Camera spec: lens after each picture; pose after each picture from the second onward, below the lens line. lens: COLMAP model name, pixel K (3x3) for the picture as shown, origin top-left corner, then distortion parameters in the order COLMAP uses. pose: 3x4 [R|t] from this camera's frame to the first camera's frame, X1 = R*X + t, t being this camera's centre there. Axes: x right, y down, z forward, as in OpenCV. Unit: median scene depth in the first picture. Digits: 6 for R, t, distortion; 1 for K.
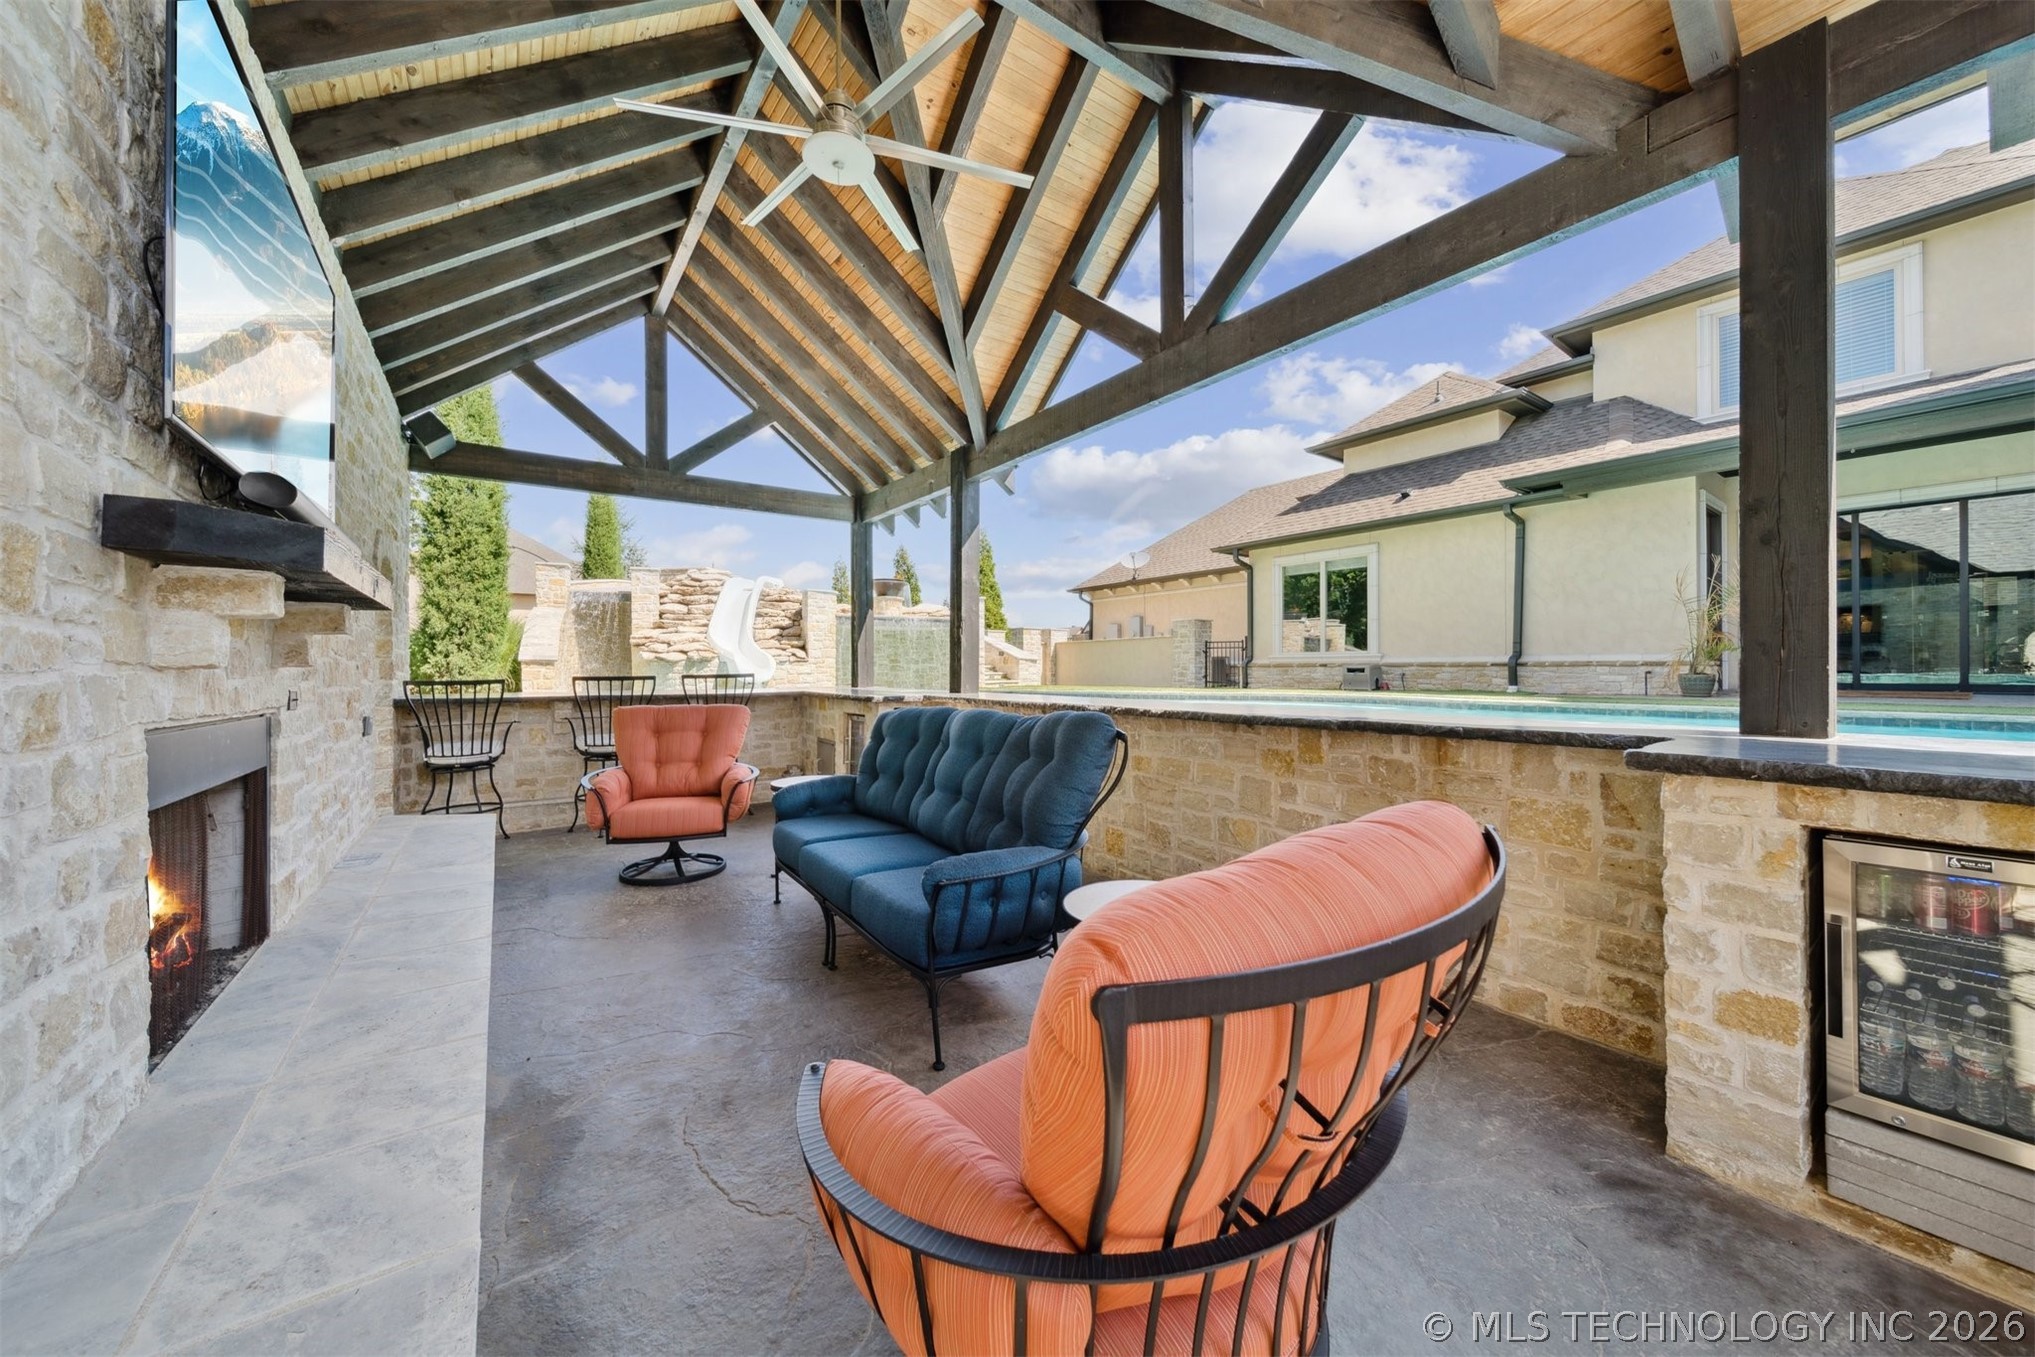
lens RADIAL K [[711.7, 0, 1006.1], [0, 711.7, 673.6], [0, 0, 1]] dist [0.001064, -0.000091]
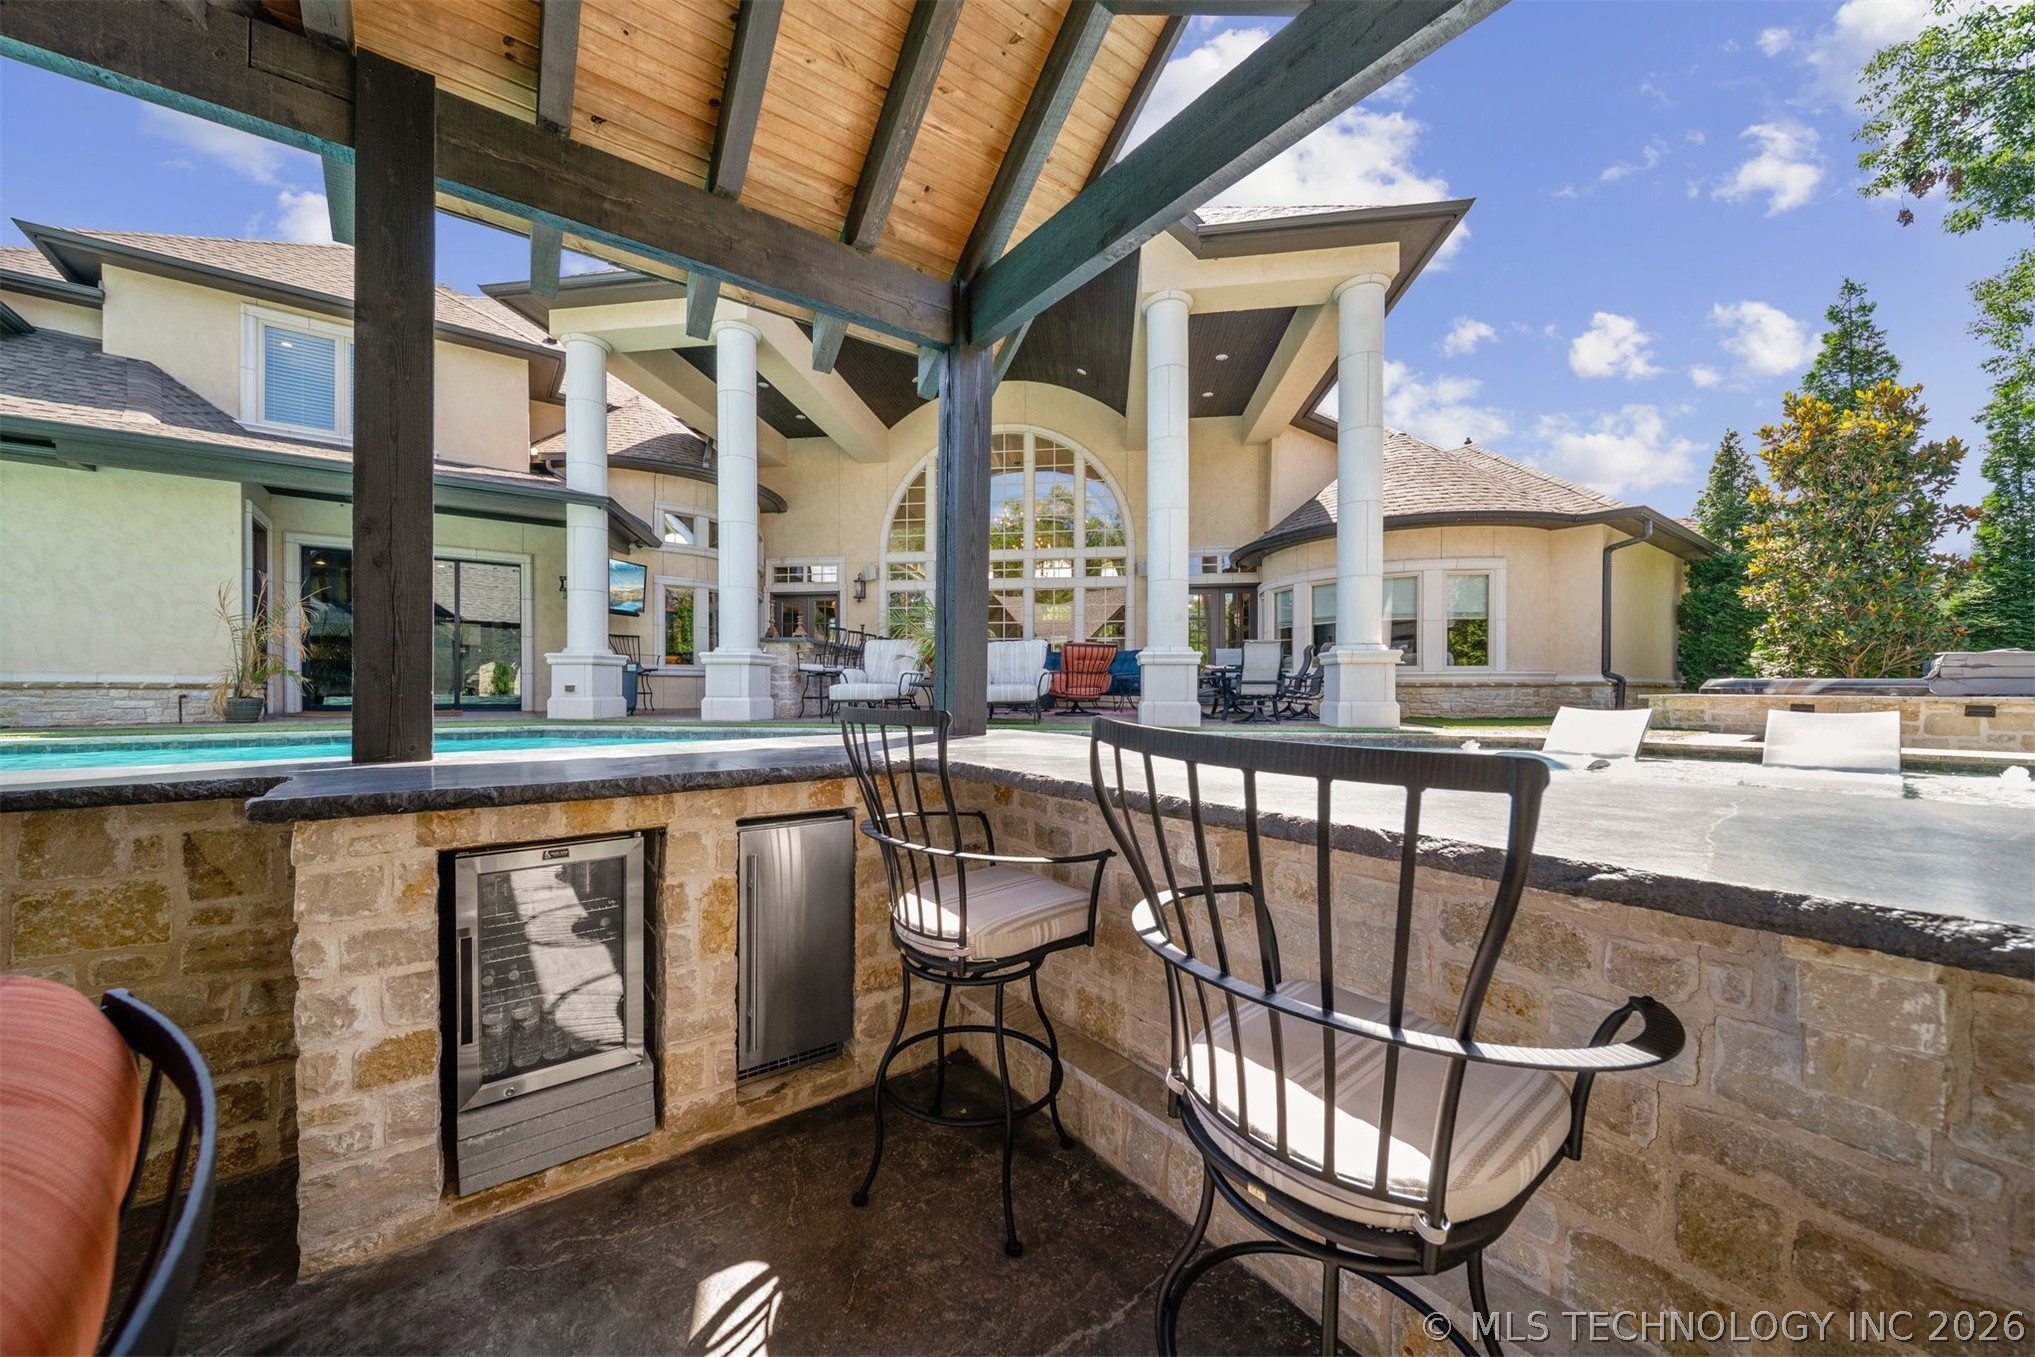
lens RADIAL K [[728.6, 0, 1015.9], [0, 728.6, 690.9], [0, 0, 1]] dist [-0.002007, -0.000318]
pose [[-0.021605, 0.001236, 0.999766, 0.045944], [0.007022, 0.999975, -0.001084, -0.003660], [-0.999742, 0.006997, -0.021613, 0.132164]]
